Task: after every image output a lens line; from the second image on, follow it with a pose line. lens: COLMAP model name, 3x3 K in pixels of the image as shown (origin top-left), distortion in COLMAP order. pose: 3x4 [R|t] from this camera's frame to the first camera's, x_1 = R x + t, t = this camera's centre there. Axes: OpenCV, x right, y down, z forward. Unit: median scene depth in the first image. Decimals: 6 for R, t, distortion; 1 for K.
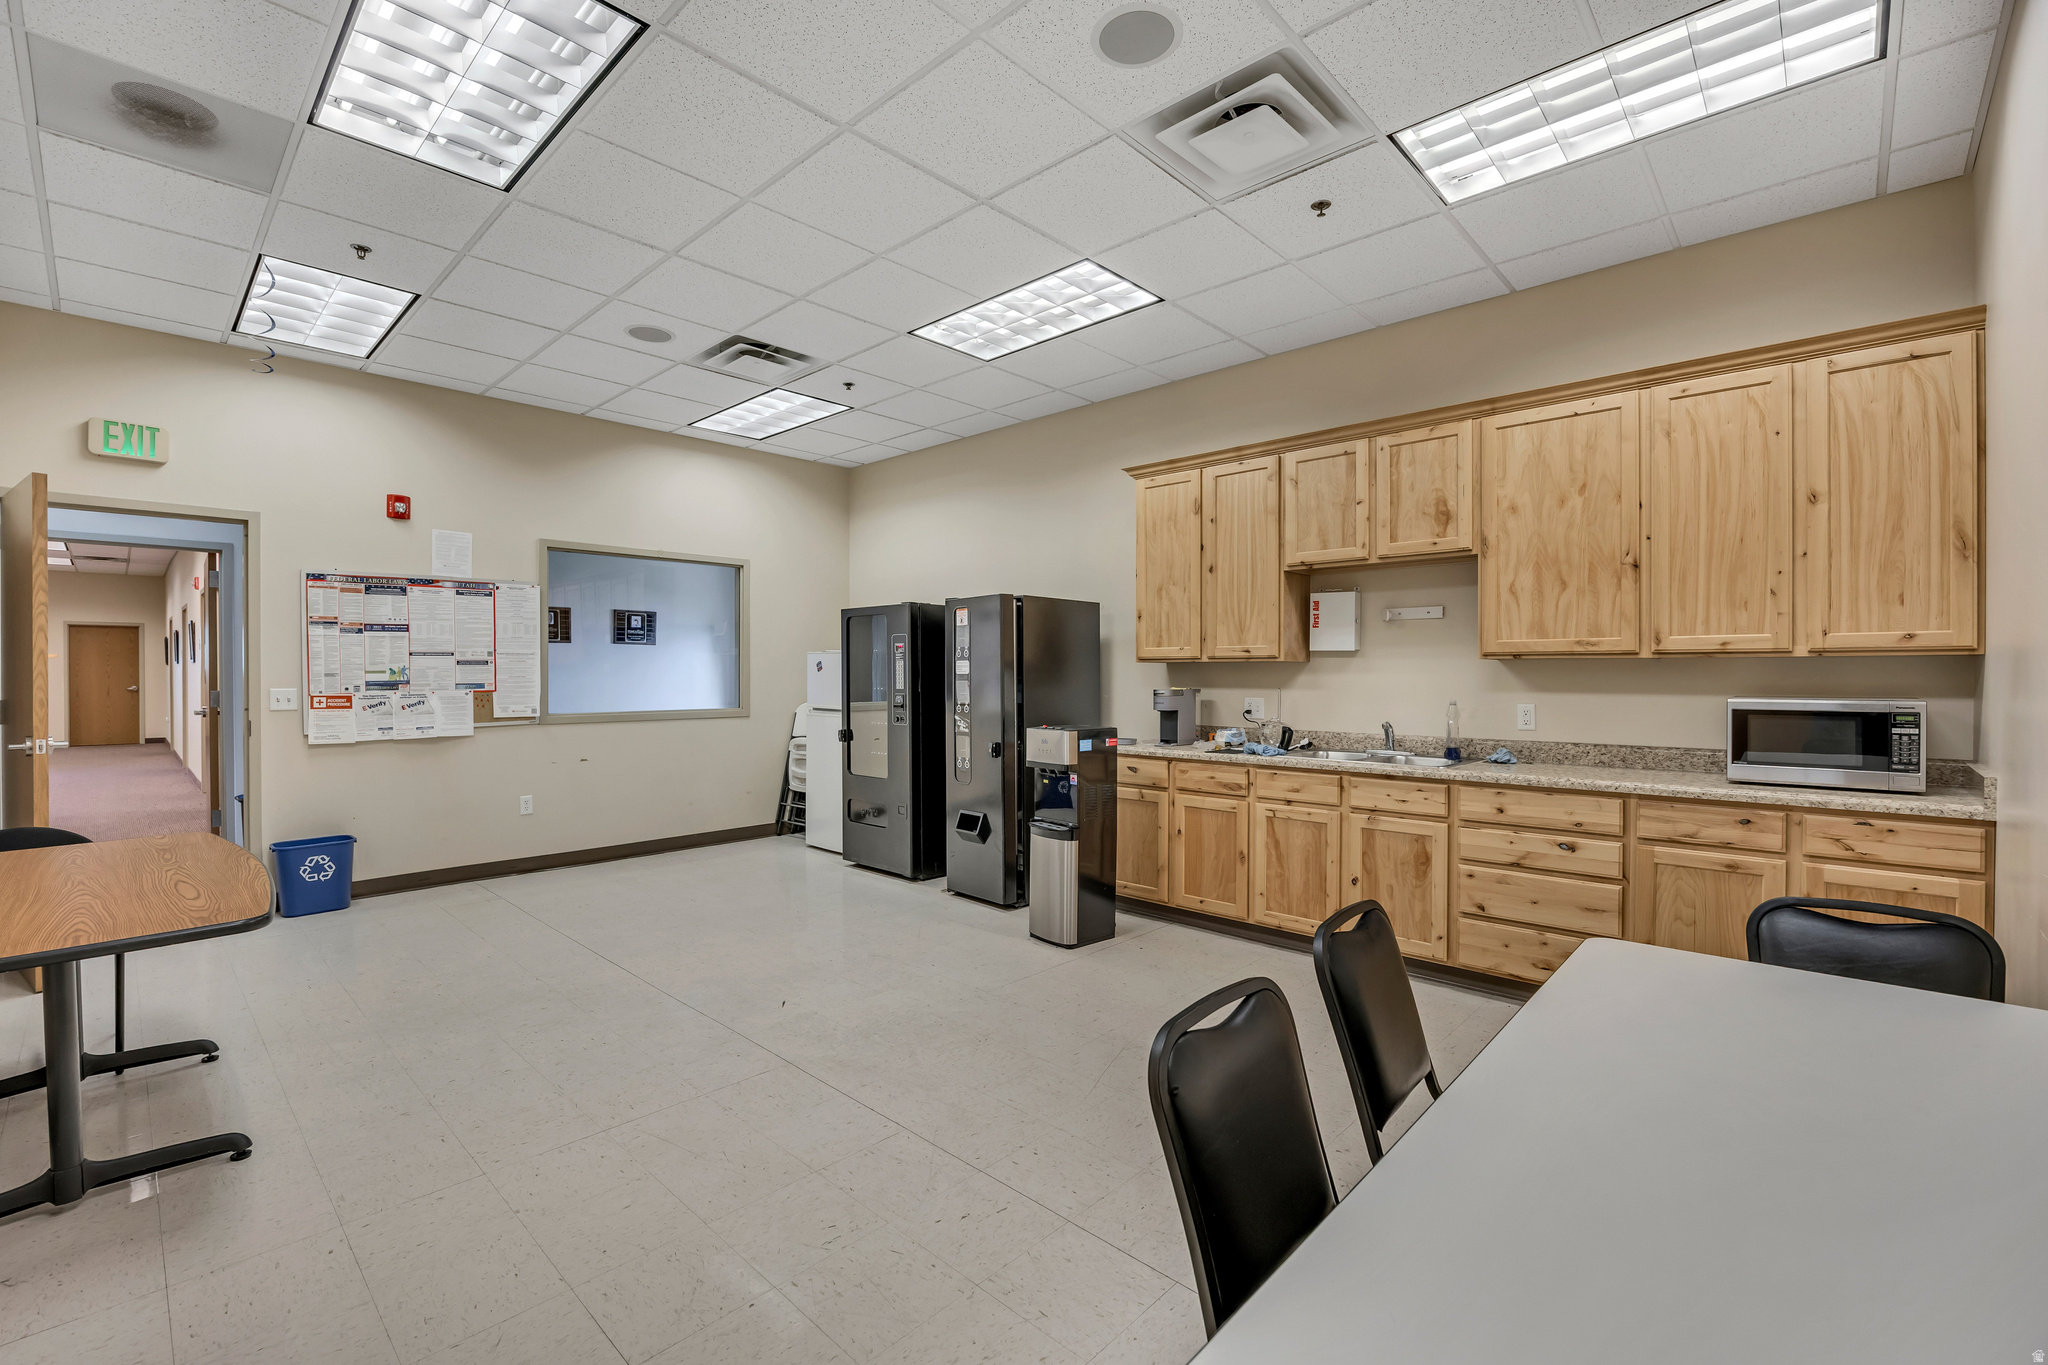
lens RADIAL K [[881.6, 0, 1021.1], [0, 881.6, 667.8], [0, 0, 1]] dist [-0.002284, -0.000181]
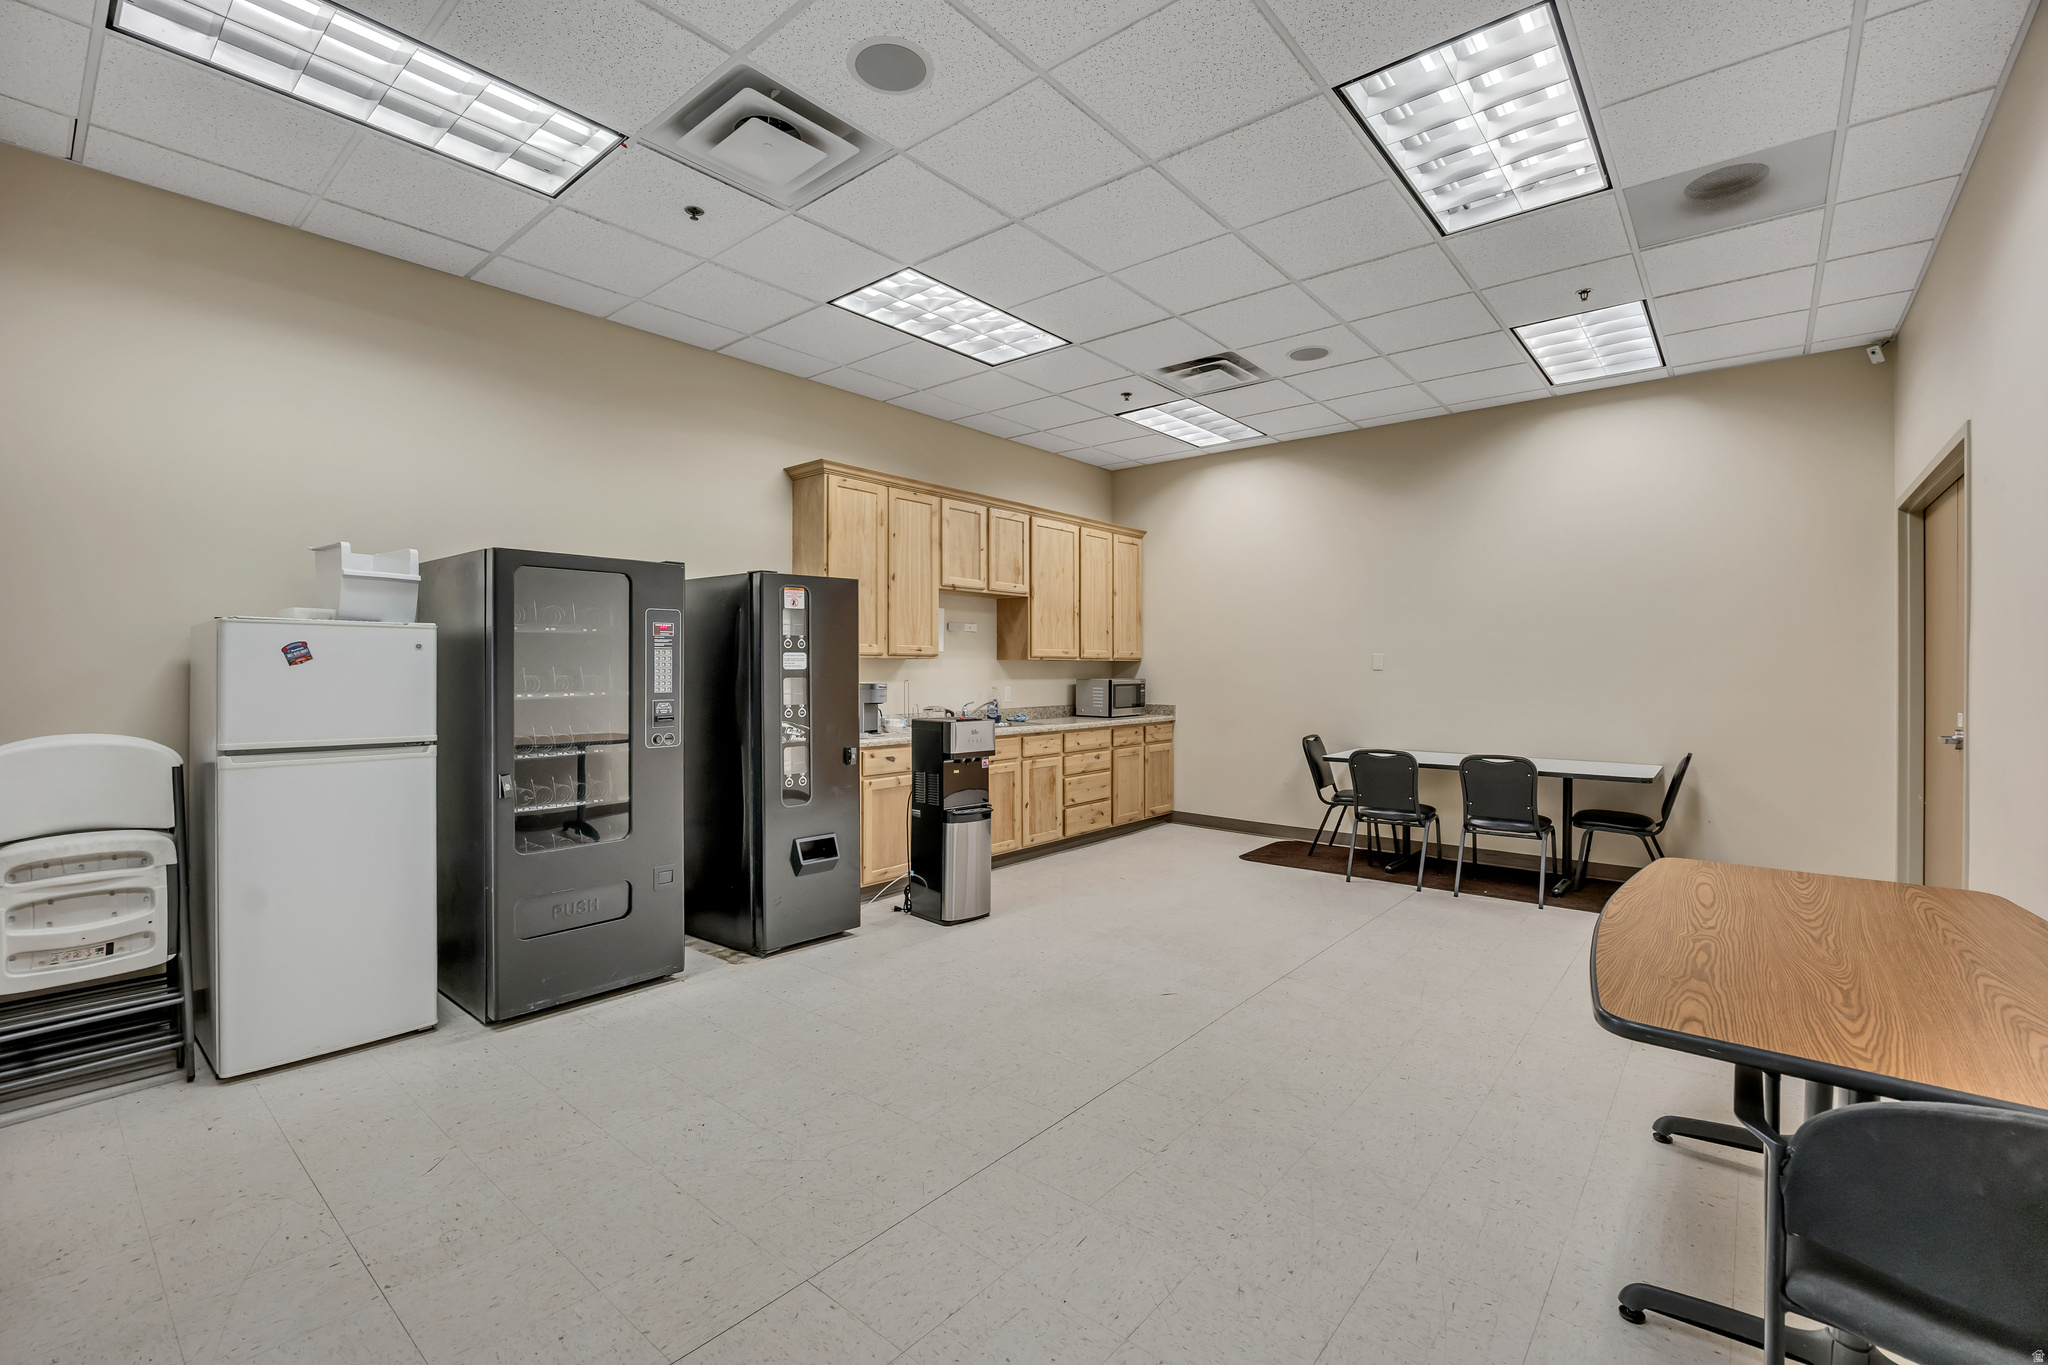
lens RADIAL K [[881.6, 0, 1021.1], [0, 881.6, 667.8], [0, 0, 1]] dist [-0.002284, -0.000181]
pose [[-0.043709, -0.001869, 0.999043, -1.091145], [-0.010026, 0.999949, 0.001432, 0.002793], [-0.998994, -0.009954, -0.043726, 1.028440]]
